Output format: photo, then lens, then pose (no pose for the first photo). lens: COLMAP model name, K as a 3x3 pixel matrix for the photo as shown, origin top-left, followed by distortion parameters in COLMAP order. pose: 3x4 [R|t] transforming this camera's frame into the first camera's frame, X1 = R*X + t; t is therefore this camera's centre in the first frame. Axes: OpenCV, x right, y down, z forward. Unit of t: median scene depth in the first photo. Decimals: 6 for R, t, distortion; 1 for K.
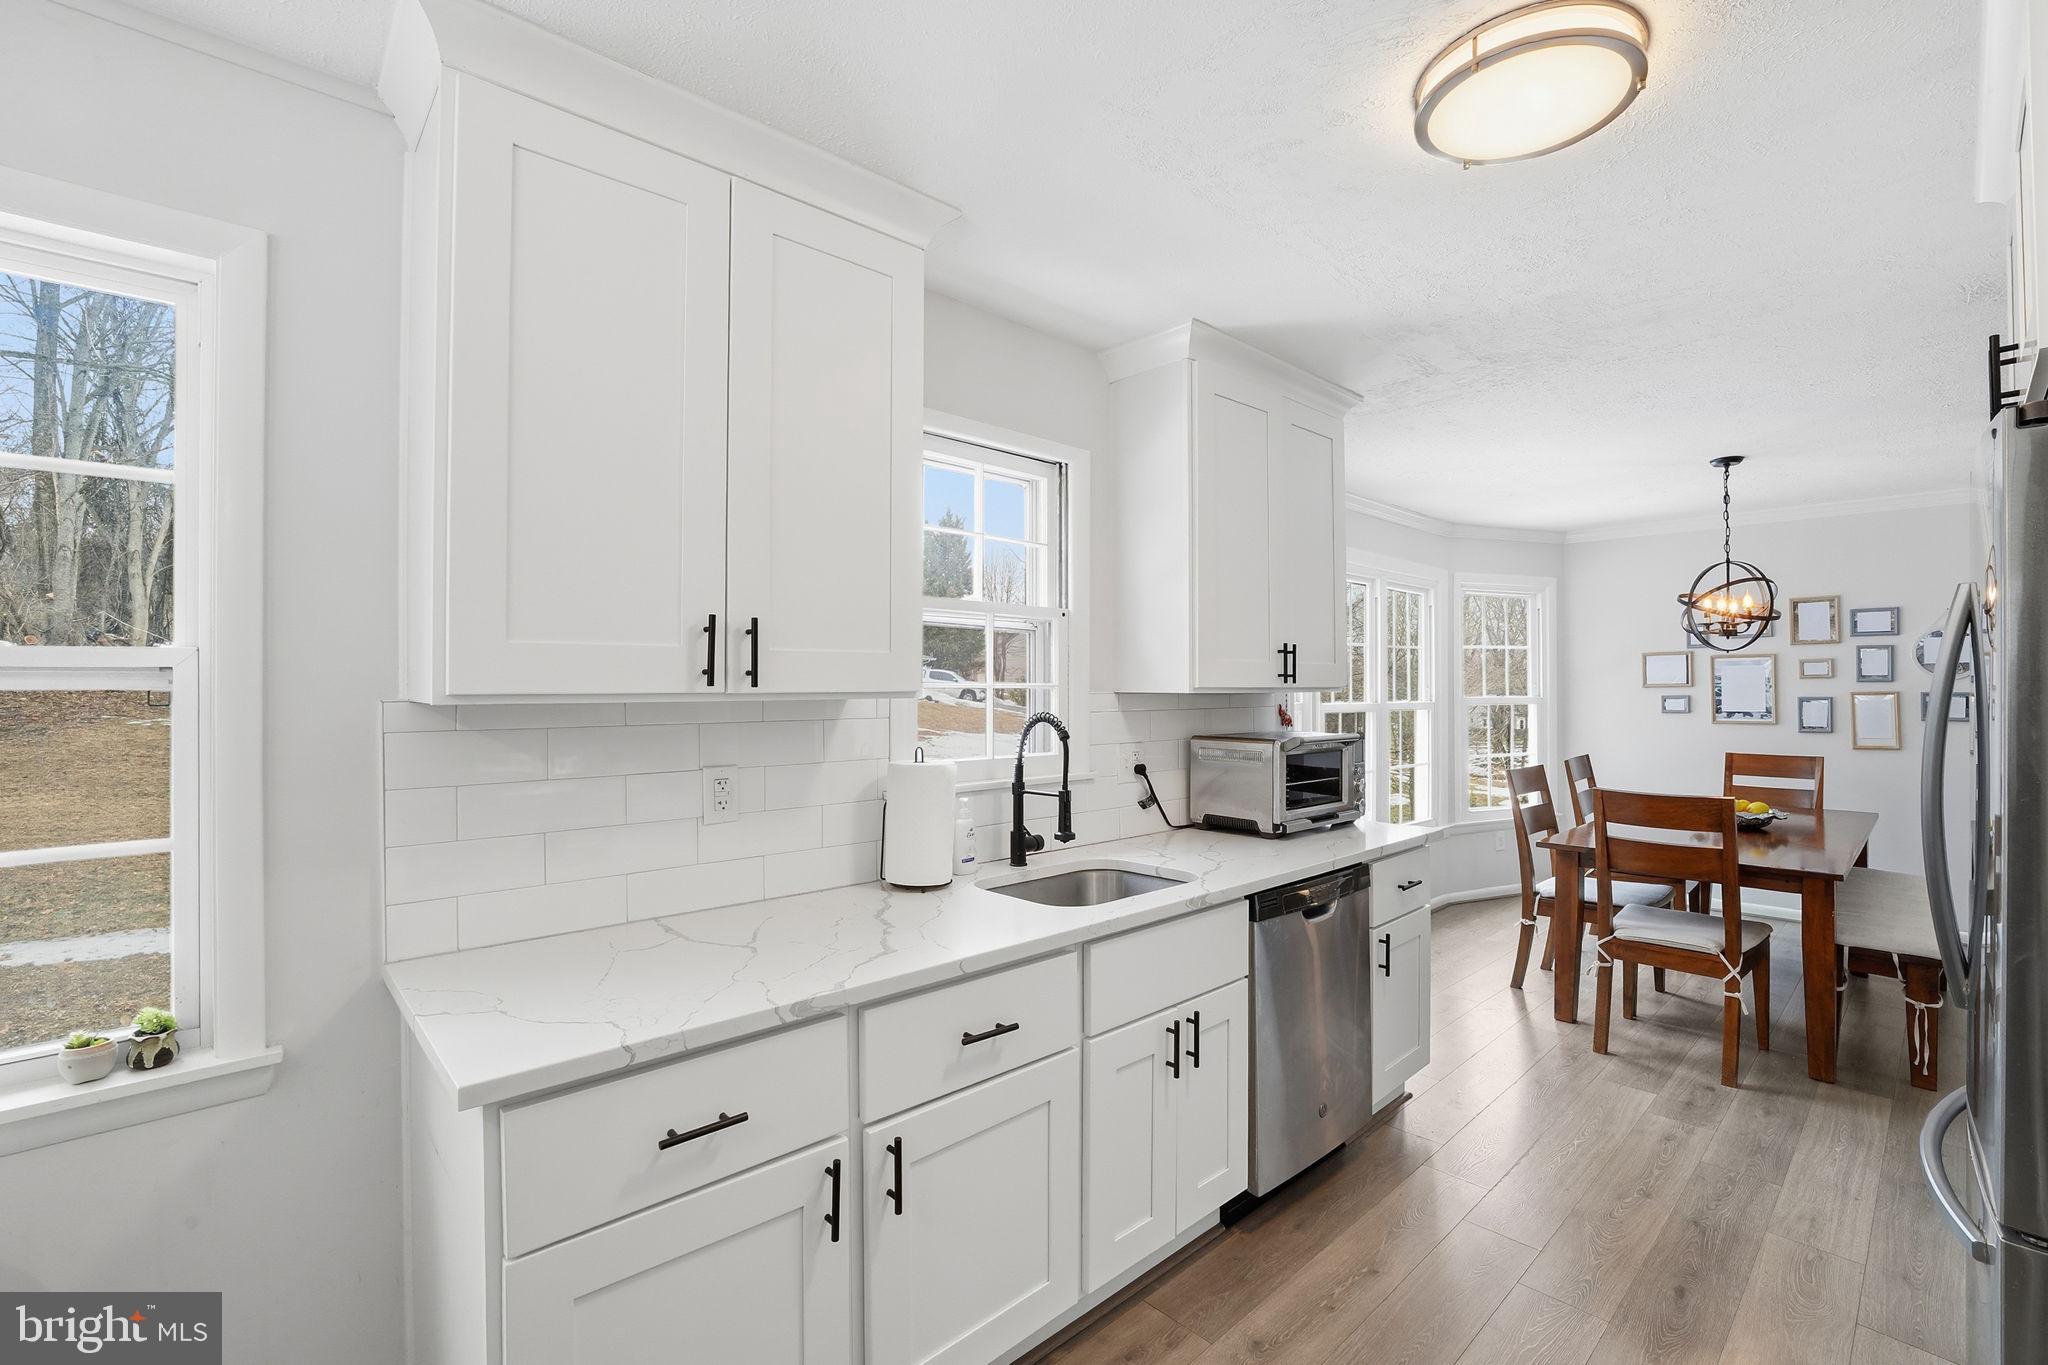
lens RADIAL K [[892.4, 0, 1031.4], [0, 892.4, 692.4], [0, 0, 1]] dist [-0.013704, 0.000446]
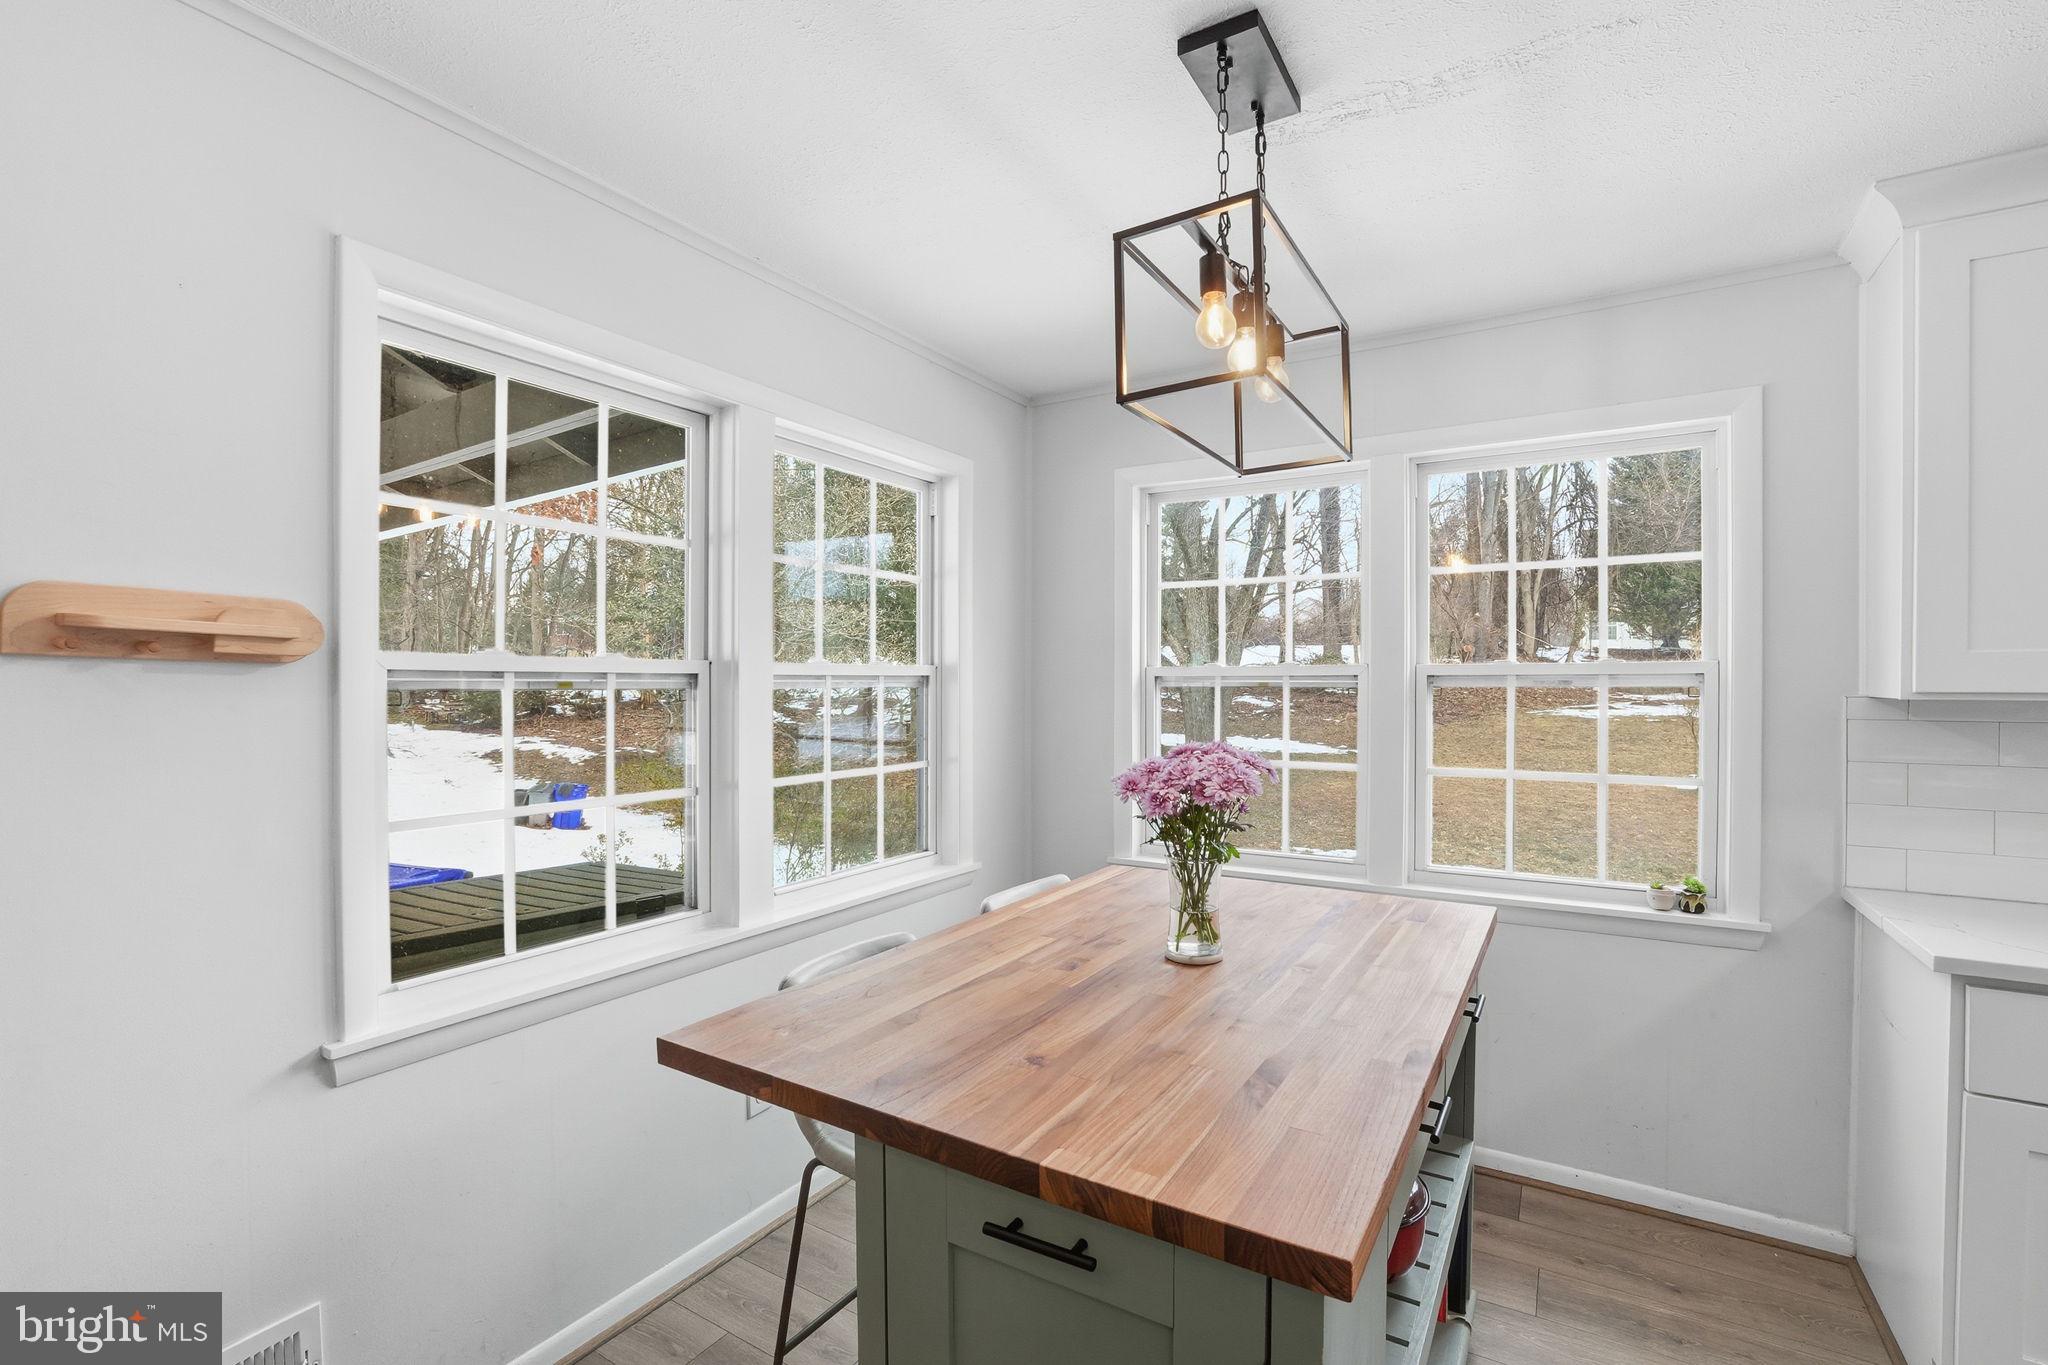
lens RADIAL K [[892.4, 0, 1031.4], [0, 892.4, 692.4], [0, 0, 1]] dist [-0.013704, 0.000446]
pose [[0.263532, 0.008420, -0.964614, 0.293166], [-0.004754, 0.999961, 0.007430, -0.000706], [0.964639, 0.002628, 0.263562, -0.666229]]
